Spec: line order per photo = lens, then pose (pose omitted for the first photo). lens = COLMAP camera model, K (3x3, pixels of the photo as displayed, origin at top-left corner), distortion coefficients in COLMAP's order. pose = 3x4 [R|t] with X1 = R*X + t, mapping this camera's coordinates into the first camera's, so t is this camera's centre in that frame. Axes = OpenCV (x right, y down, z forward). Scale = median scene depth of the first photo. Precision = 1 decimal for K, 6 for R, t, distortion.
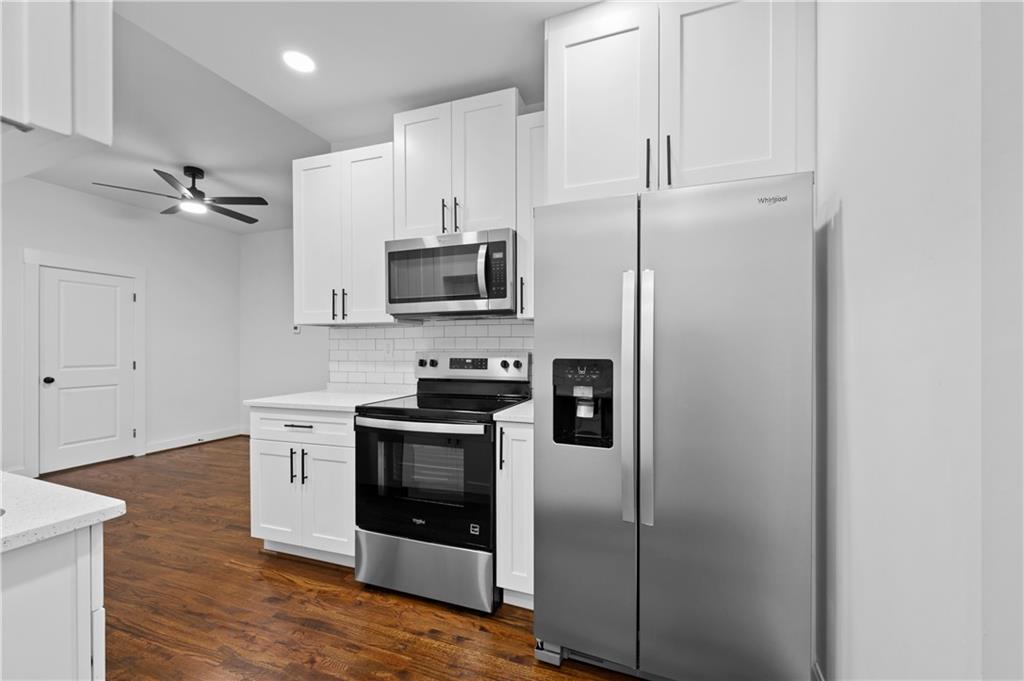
lens RADIAL K [[408.0, 0, 518.6], [0, 408.0, 347.1], [0, 0, 1]] dist [0.000844, -0.000014]
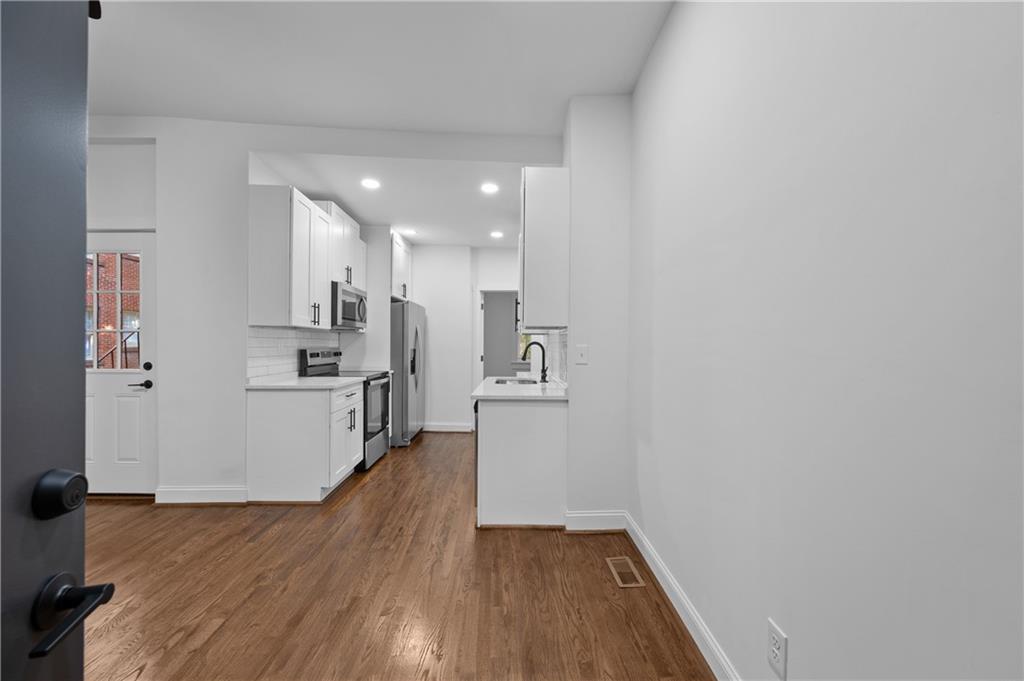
lens RADIAL K [[400.5, 0, 516.7], [0, 400.5, 348.4], [0, 0, 1]] dist [0.000917, 0.000010]
pose [[-0.379939, -0.006857, 0.924986, -2.017990], [-0.003026, 0.999976, 0.006170, 0.002049], [-0.925007, -0.000455, -0.379951, 0.907474]]
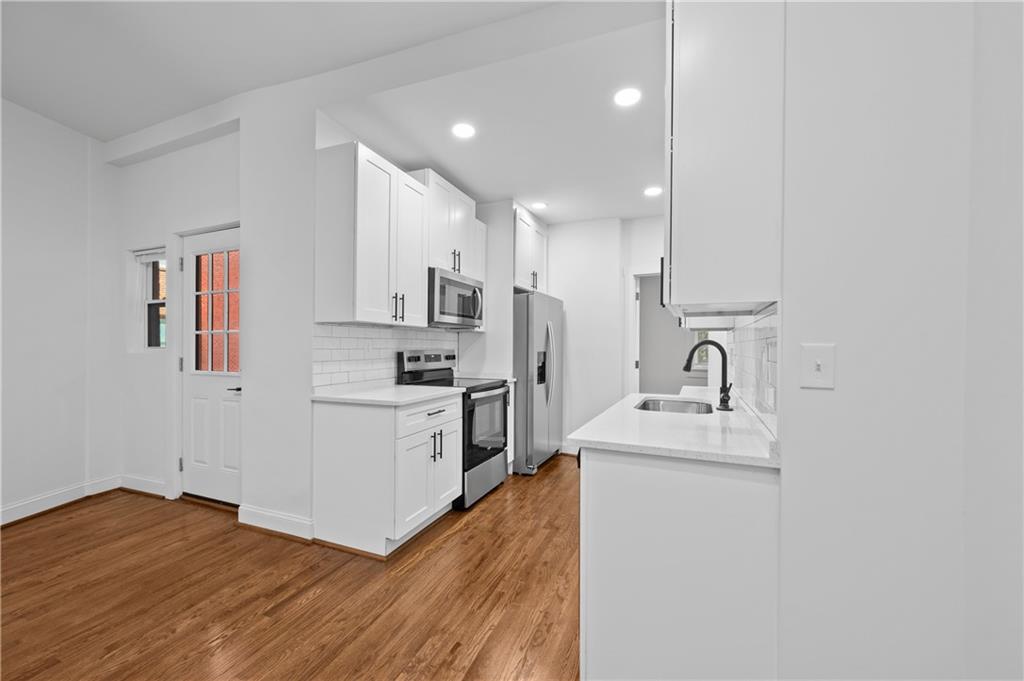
lens RADIAL K [[400.5, 0, 516.7], [0, 400.5, 348.4], [0, 0, 1]] dist [0.000917, 0.000010]
pose [[0.039205, 0.000046, 0.999231, -1.546056], [-0.001731, 0.999999, 0.000022, 0.005926], [-0.999230, -0.001731, 0.039205, 0.655177]]
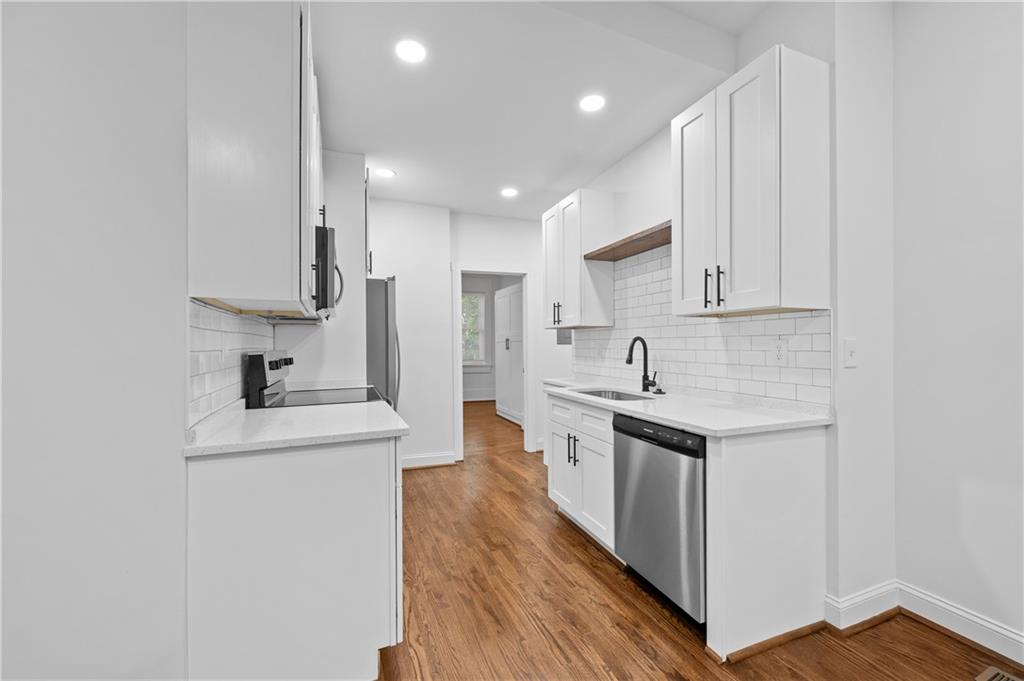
lens RADIAL K [[408.0, 0, 518.6], [0, 408.0, 347.1], [0, 0, 1]] dist [0.000844, -0.000014]
pose [[-0.678511, 0.003980, 0.734580, -1.202322], [0.010904, 0.999930, 0.004654, 0.005890], [-0.734509, 0.011167, -0.678507, 1.247368]]
